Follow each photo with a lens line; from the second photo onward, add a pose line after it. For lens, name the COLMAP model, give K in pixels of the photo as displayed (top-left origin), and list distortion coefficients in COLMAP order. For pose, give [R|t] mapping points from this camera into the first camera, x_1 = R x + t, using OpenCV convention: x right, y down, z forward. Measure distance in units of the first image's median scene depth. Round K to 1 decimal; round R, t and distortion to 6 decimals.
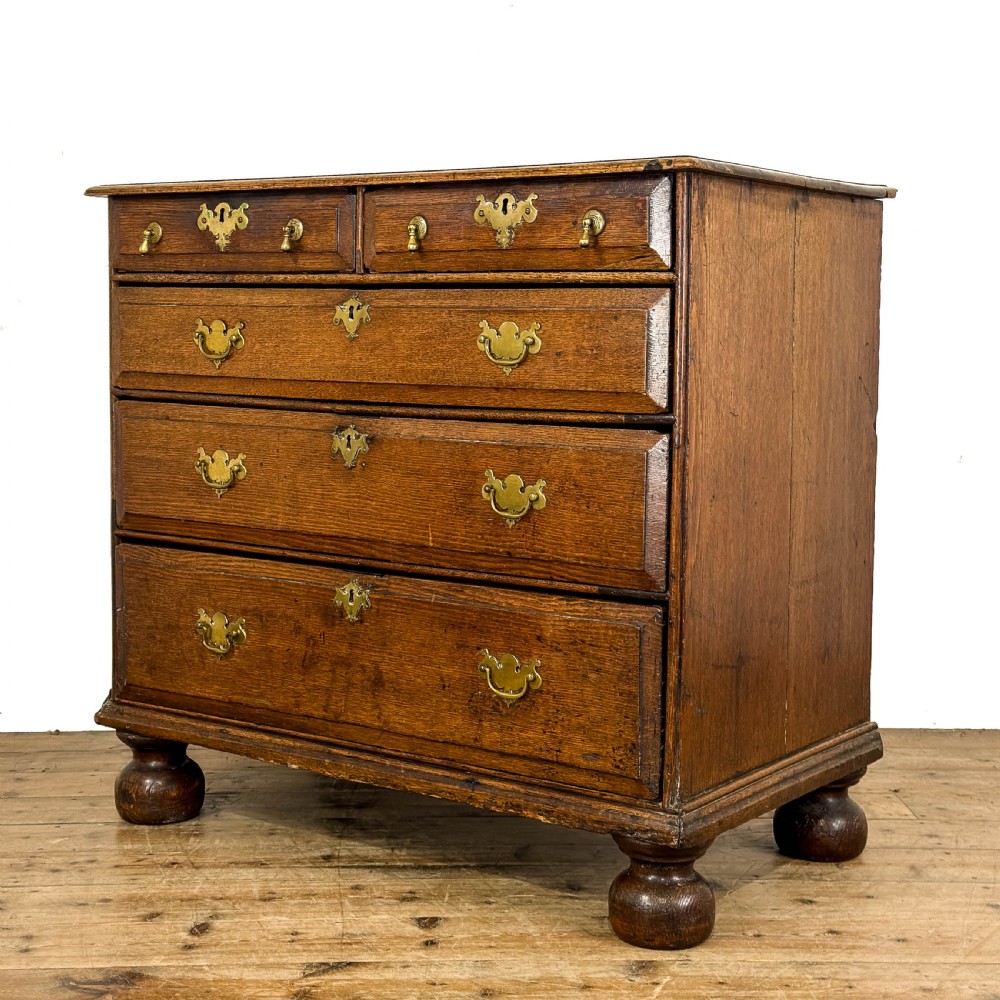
lens RADIAL K [[1760.5, 0, 500.0], [0, 1760.5, 500.0], [0, 0, 1]] dist [0.044719, 0.016316]
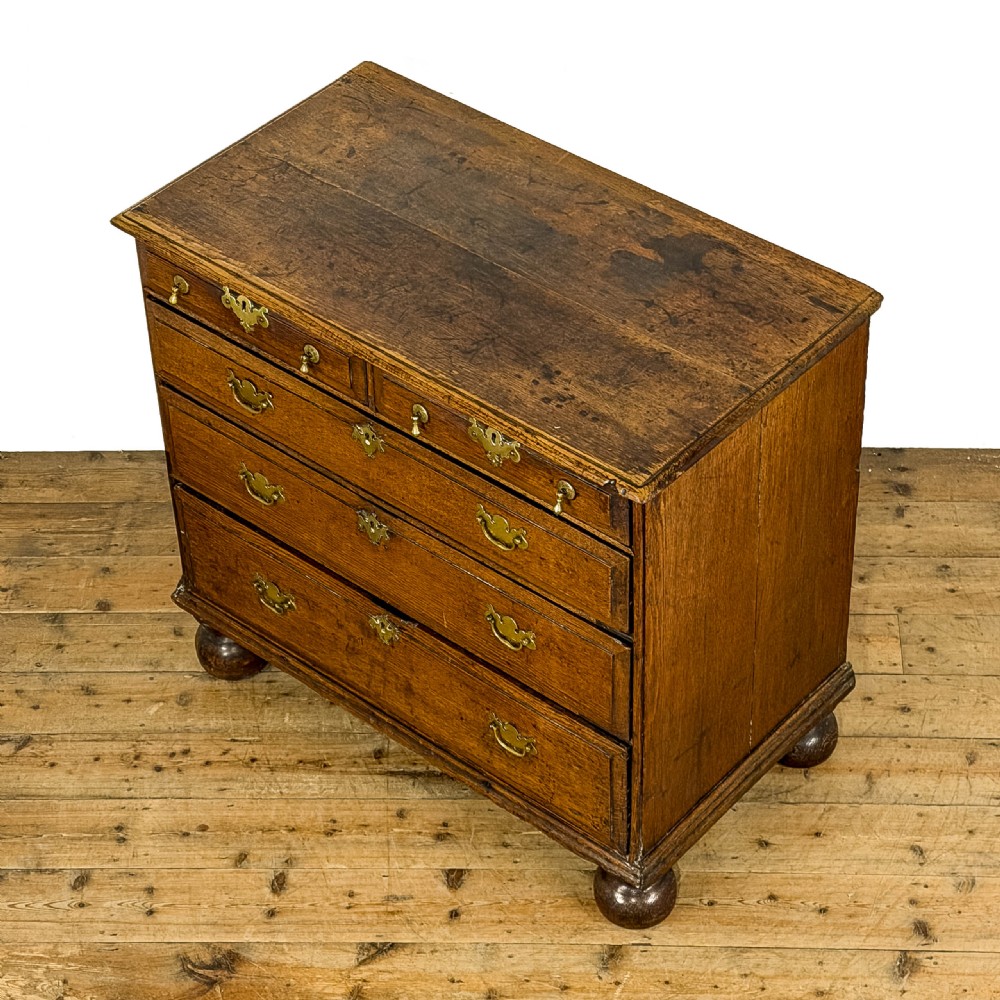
lens RADIAL K [[2562.0, 0, 500.0], [0, 2562.0, 500.0], [0, 0, 1]] dist [-0.044808, -0.449996]
pose [[0.996340, 0.020141, -0.083071, 0.136729], [0.031793, 0.814800, 0.578870, -1.029906], [0.079345, -0.579392, 0.811177, -0.330650]]
